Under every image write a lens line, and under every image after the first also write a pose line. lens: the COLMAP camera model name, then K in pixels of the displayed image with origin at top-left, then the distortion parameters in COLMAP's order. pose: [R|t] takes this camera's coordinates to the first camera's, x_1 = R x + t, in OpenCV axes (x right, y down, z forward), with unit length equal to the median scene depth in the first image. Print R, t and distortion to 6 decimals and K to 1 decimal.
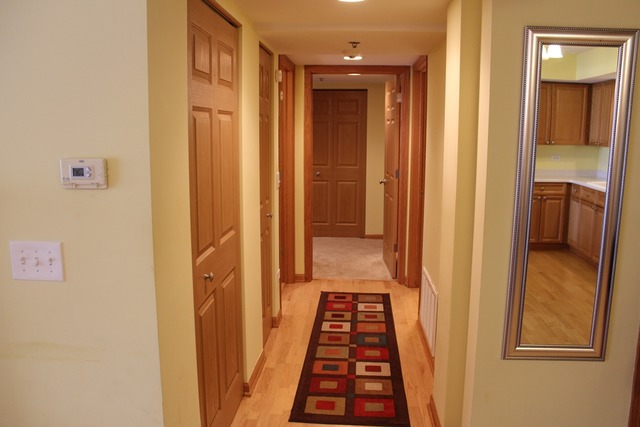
lens RADIAL K [[527.6, 0, 320.0], [0, 527.6, 213.5], [0, 0, 1]] dist [-0.111465, 0.014018]
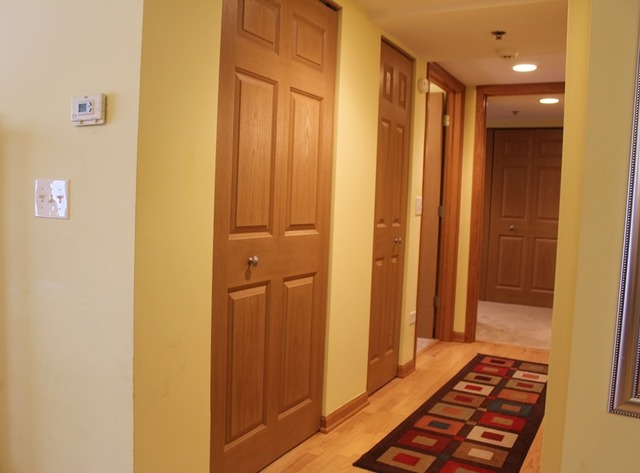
lens RADIAL K [[575.1, 0, 284.6], [0, 575.1, 236.7], [0, 0, 1]] dist [-0.118698, 0.003858]
pose [[0.889312, 0.057160, -0.453715, 0.166389], [-0.102211, 0.991903, -0.075378, 0.087955], [0.445732, 0.113409, 0.887953, 0.086437]]
